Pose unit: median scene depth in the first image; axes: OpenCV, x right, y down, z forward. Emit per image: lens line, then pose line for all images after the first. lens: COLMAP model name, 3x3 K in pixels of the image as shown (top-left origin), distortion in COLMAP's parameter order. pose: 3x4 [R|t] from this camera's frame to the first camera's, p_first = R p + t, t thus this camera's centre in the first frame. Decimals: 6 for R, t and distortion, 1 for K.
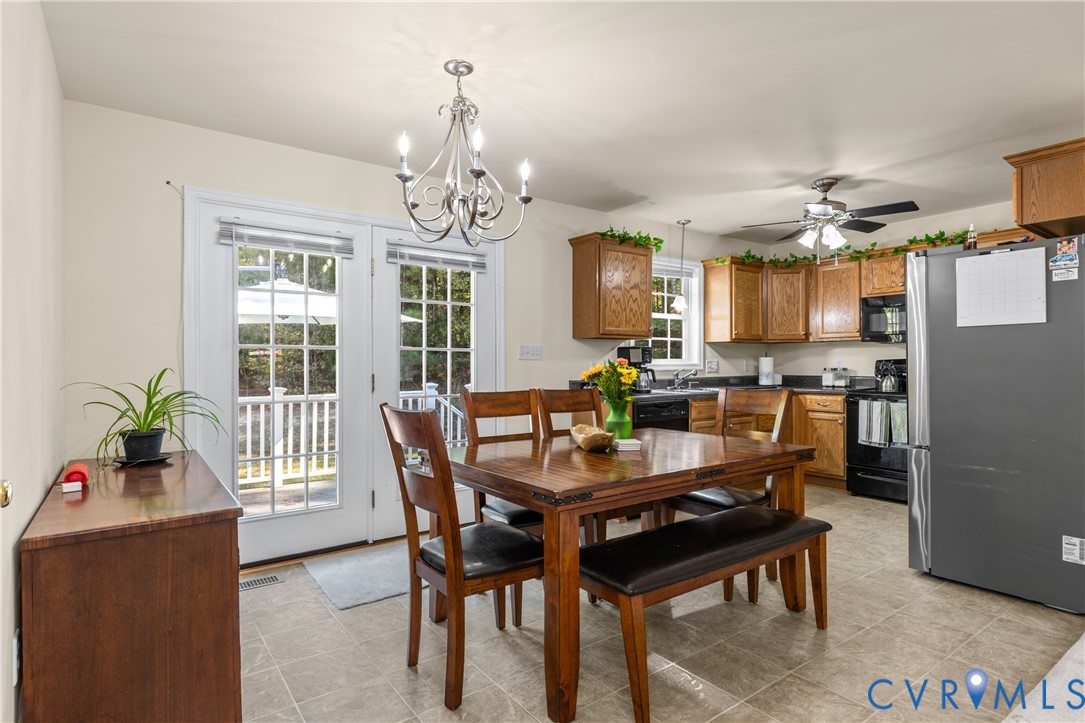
lens RADIAL K [[552.6, 0, 542.5], [0, 552.6, 361.5], [0, 0, 1]] dist [0.000719, 0.000010]
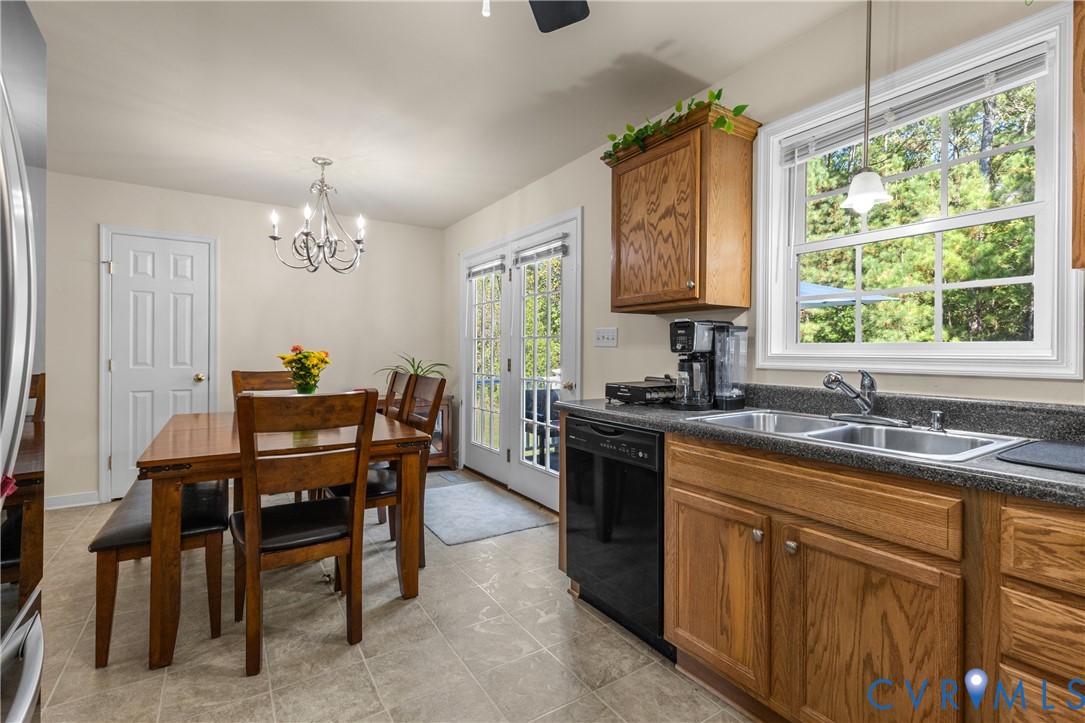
lens RADIAL K [[501.5, 0, 542.5], [0, 501.5, 361.5], [0, 0, 1]] dist [0.001356, -0.000303]
pose [[-0.044761, 0.024722, -0.998692, 0.685604], [-0.005385, 0.999673, 0.024988, 0.000889], [0.998983, 0.006497, -0.044613, 0.909976]]
